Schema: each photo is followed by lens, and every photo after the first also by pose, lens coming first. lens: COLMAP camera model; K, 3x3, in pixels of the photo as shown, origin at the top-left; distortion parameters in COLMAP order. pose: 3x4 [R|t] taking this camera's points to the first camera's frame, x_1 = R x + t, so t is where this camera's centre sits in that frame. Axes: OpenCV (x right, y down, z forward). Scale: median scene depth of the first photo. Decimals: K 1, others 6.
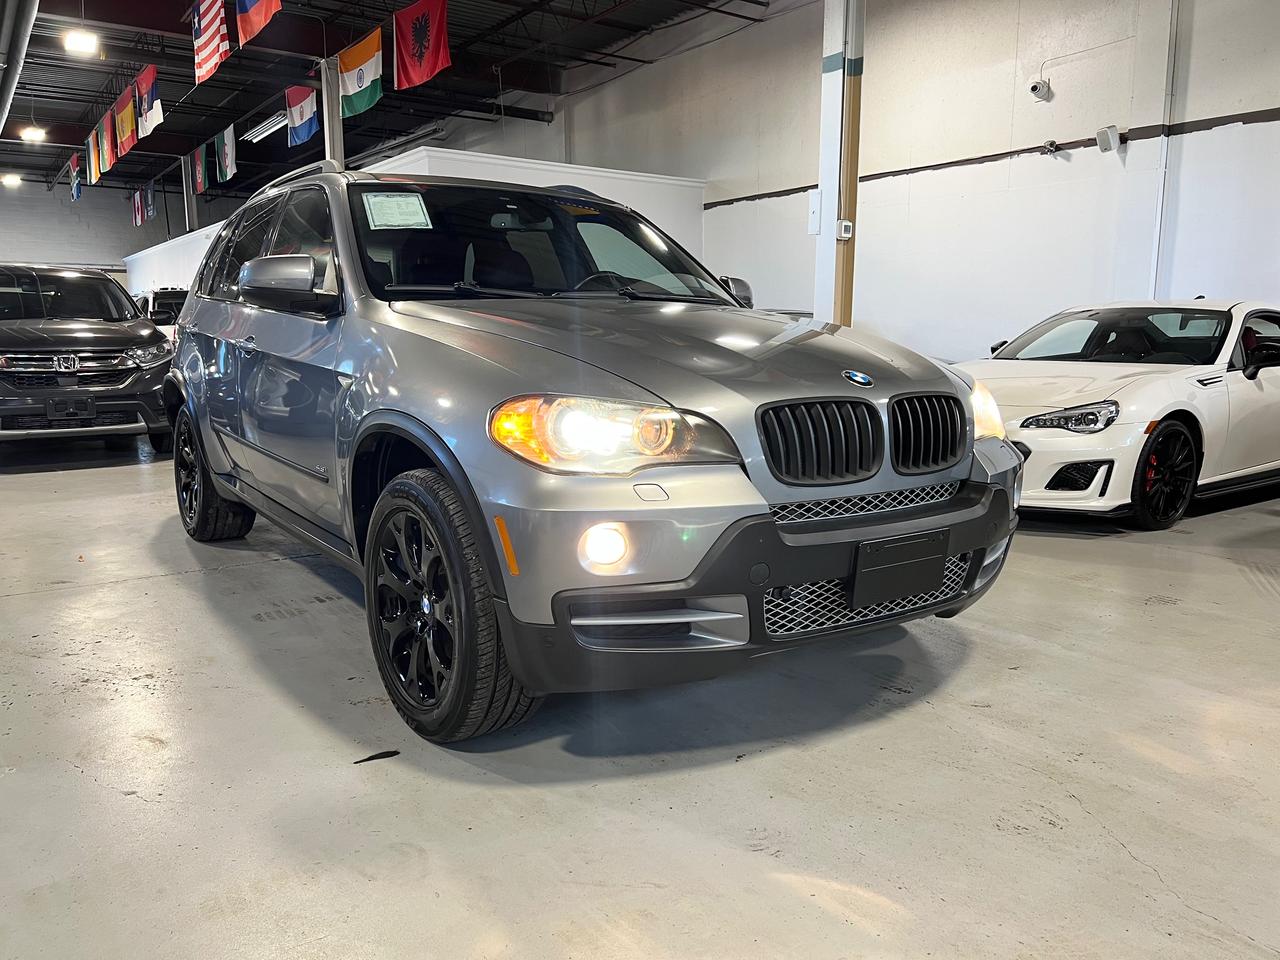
lens RADIAL K [[975.3, 0, 639.8], [0, 975.3, 496.2], [0, 0, 1]] dist [0.010128, -0.007250]
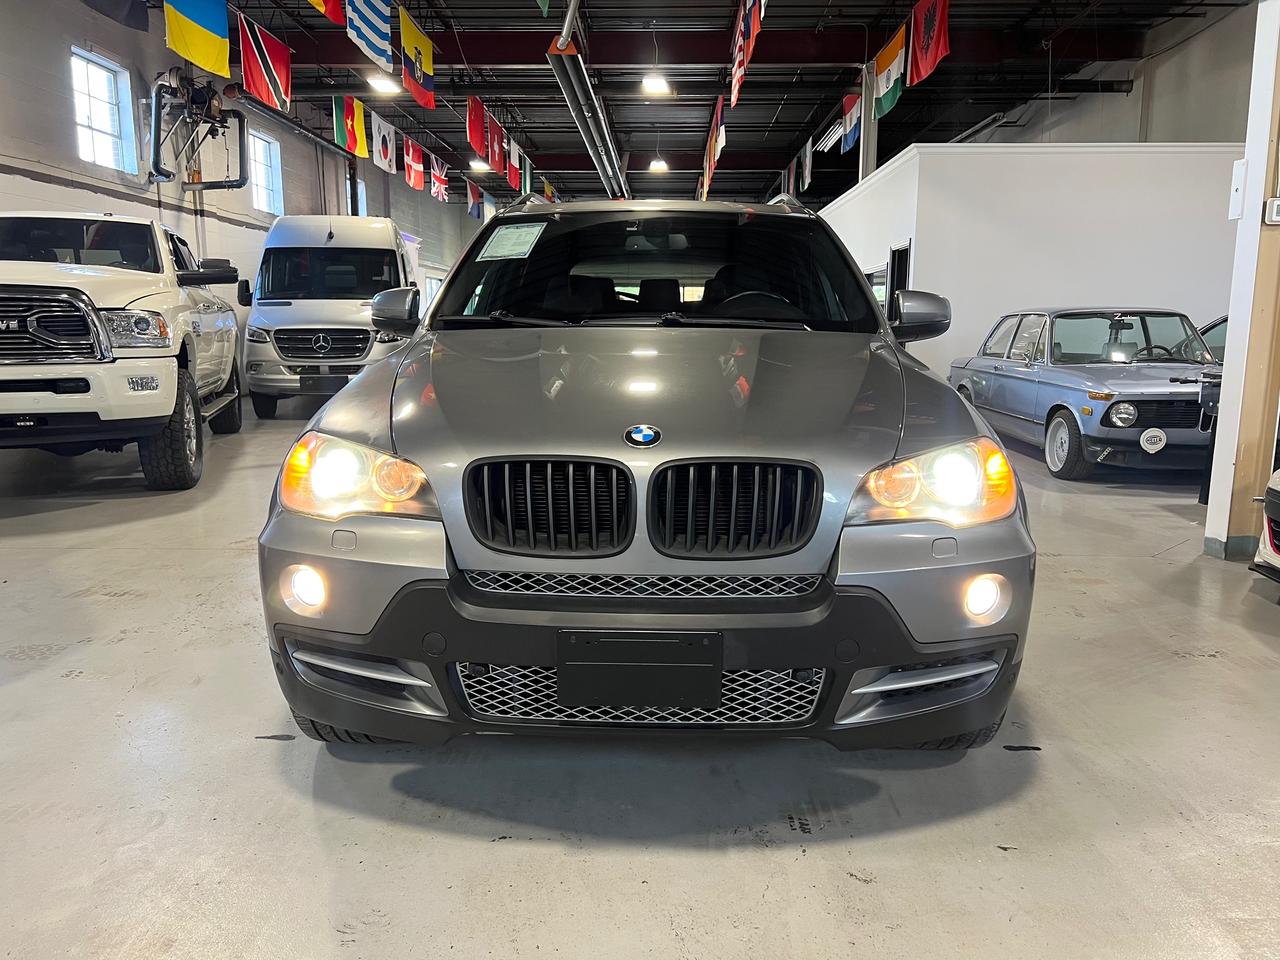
lens RADIAL K [[975.3, 0, 639.8], [0, 975.3, 496.2], [0, 0, 1]] dist [0.010128, -0.007250]
pose [[0.795603, 0.104185, -0.596792, 0.432701], [-0.100805, 0.994135, 0.039164, -0.060482], [0.597373, 0.029001, 0.801439, 0.200308]]
